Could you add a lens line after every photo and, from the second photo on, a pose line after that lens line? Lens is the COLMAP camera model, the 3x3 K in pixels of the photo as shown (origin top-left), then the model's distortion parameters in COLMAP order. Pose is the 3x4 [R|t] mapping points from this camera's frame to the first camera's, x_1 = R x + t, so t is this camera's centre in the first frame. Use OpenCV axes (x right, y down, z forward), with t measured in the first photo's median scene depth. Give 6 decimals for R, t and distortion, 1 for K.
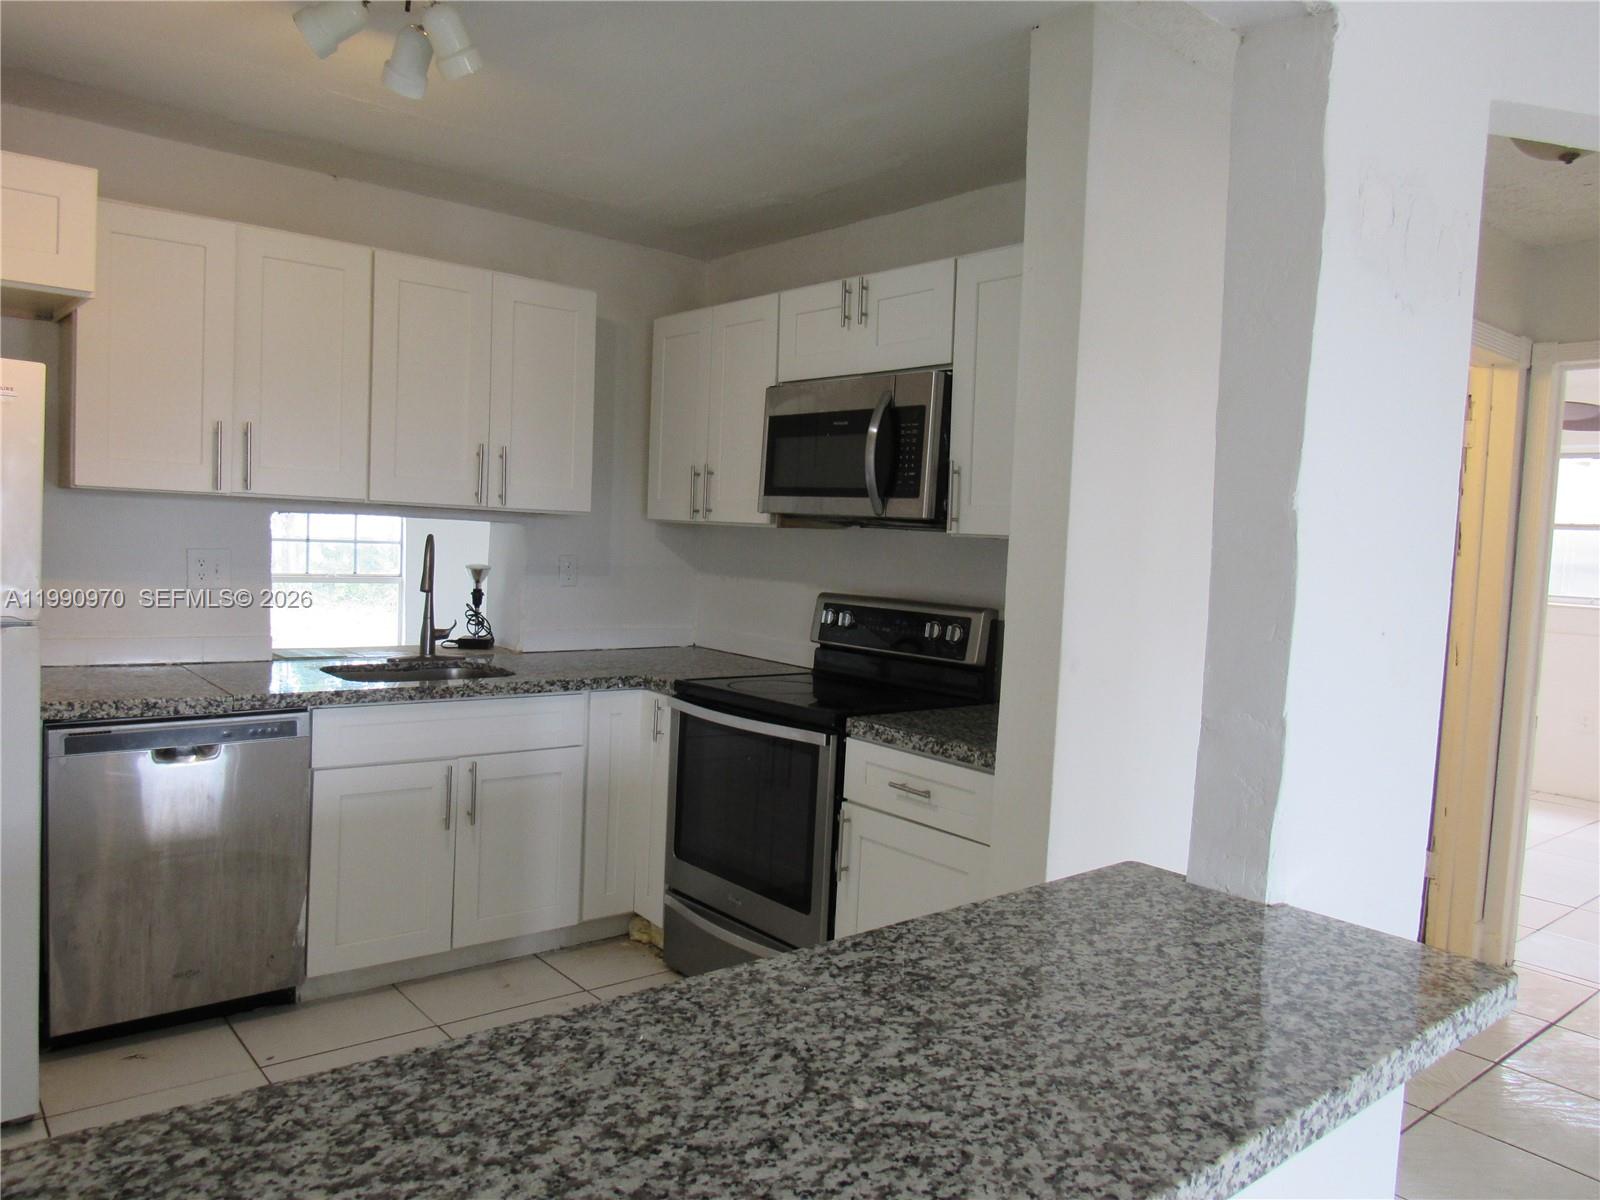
lens RADIAL K [[1140.6, 0, 788.2], [0, 1140.6, 595.0], [0, 0, 1]] dist [-0.021483, 0.011985]
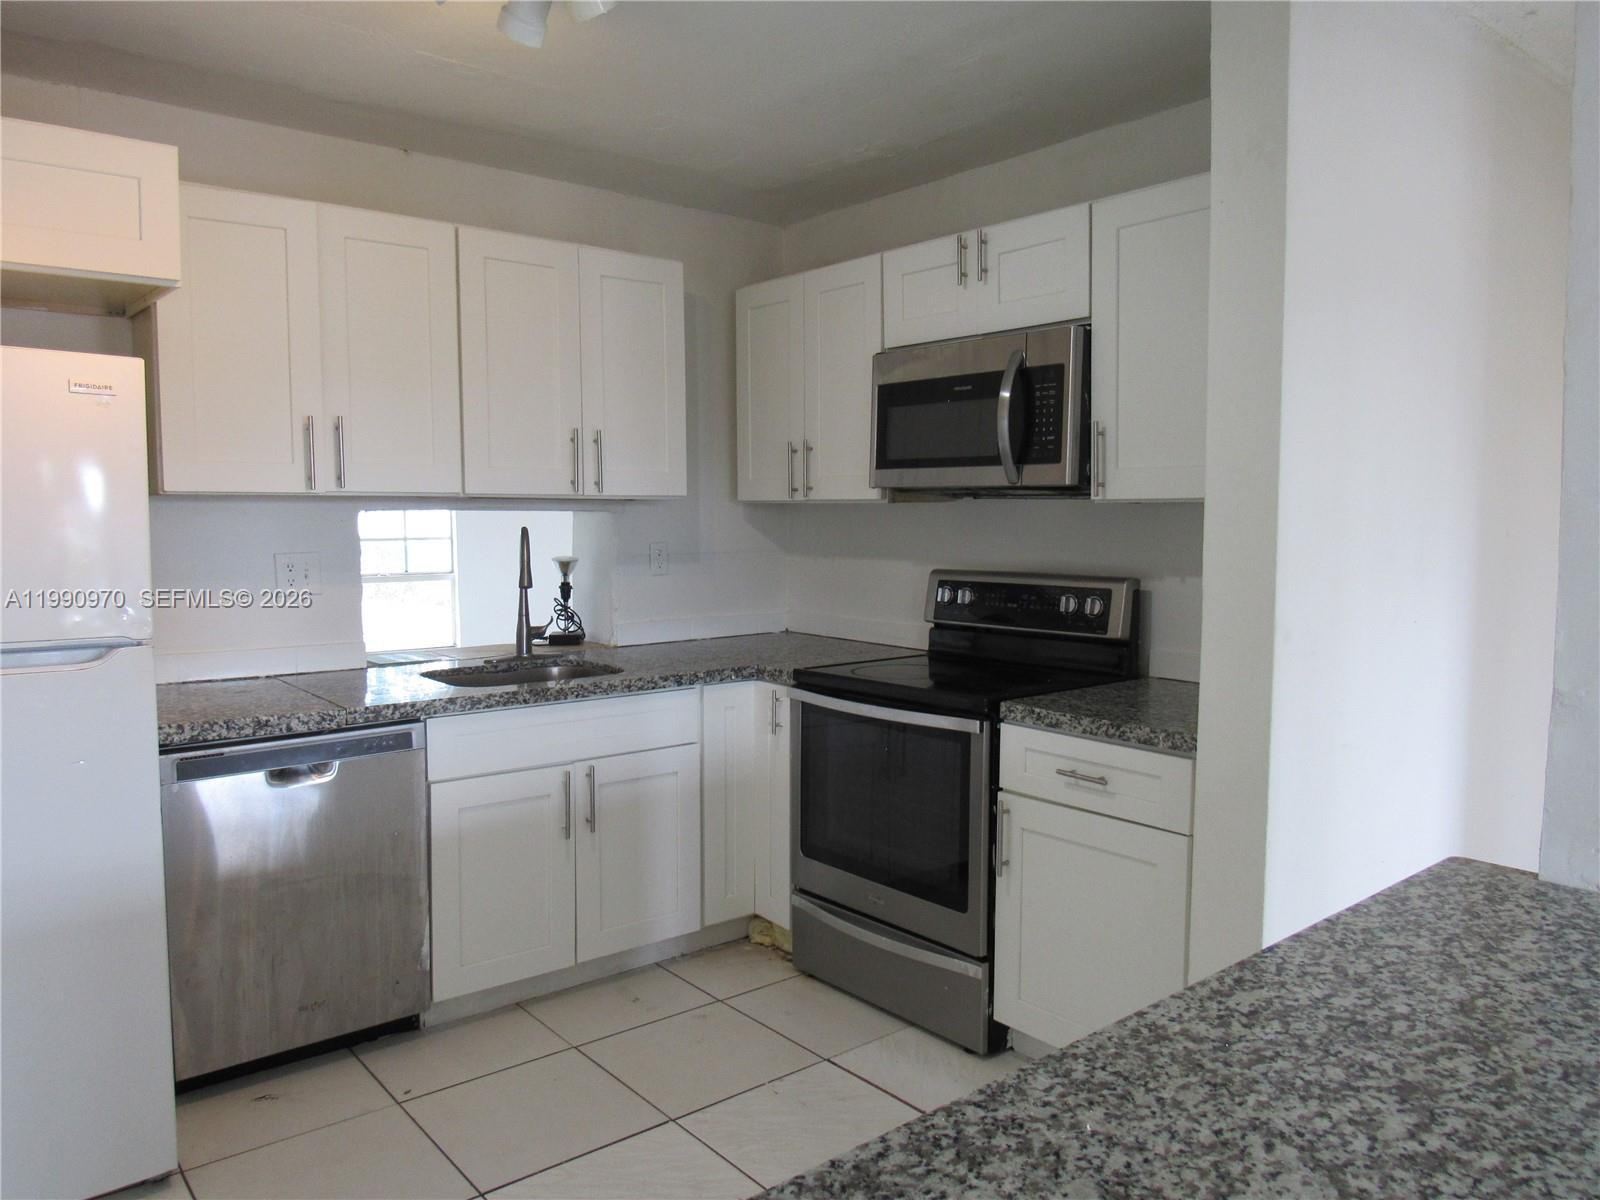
lens RADIAL K [[1140.6, 0, 794.7], [0, 1140.6, 593.7], [0, 0, 1]] dist [-0.021483, 0.011985]
pose [[0.998909, -0.046179, -0.006901, -0.099831], [0.046291, 0.998782, 0.017105, -0.004286], [0.006103, -0.017406, 0.999830, 0.063046]]
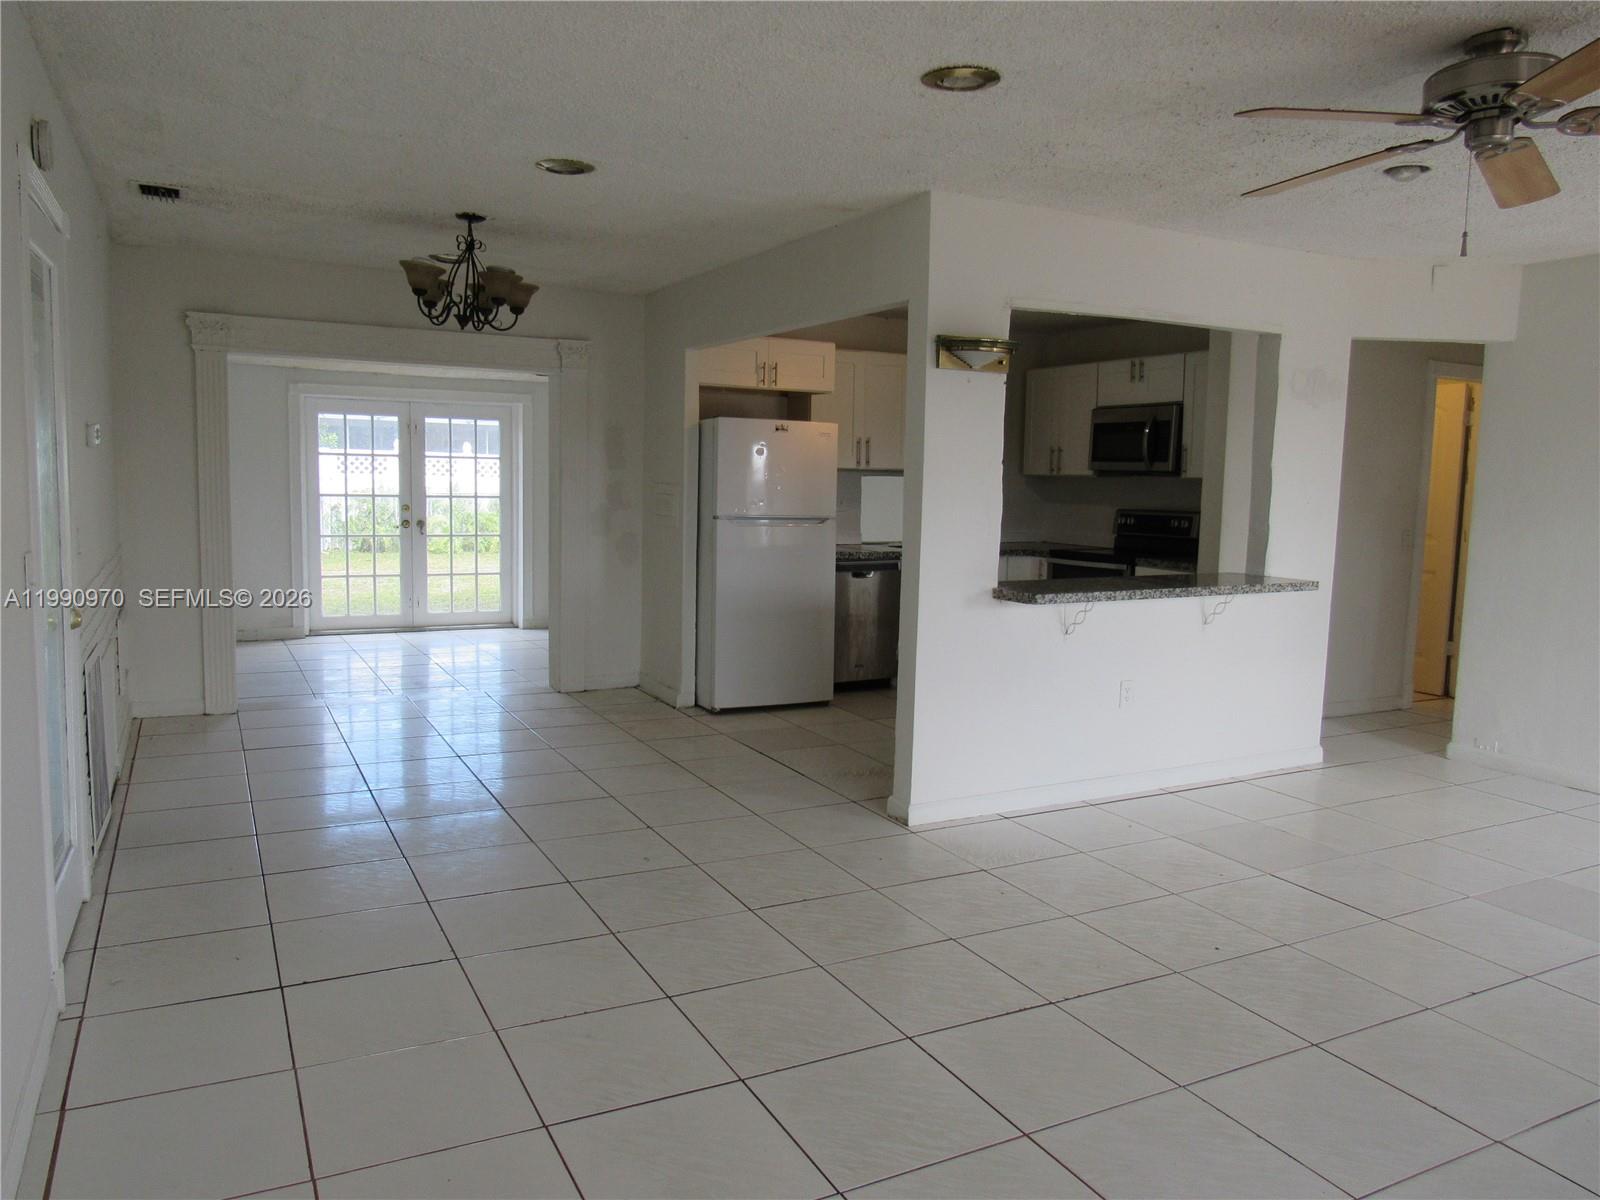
lens RADIAL K [[1140.6, 0, 815.0], [0, 1140.6, 610.4], [0, 0, 1]] dist [-0.021483, 0.011985]
pose [[0.981253, -0.005708, -0.192638, -0.135038], [0.016043, 0.998511, 0.052134, 0.077802], [0.192054, -0.054247, 0.979884, -1.324908]]
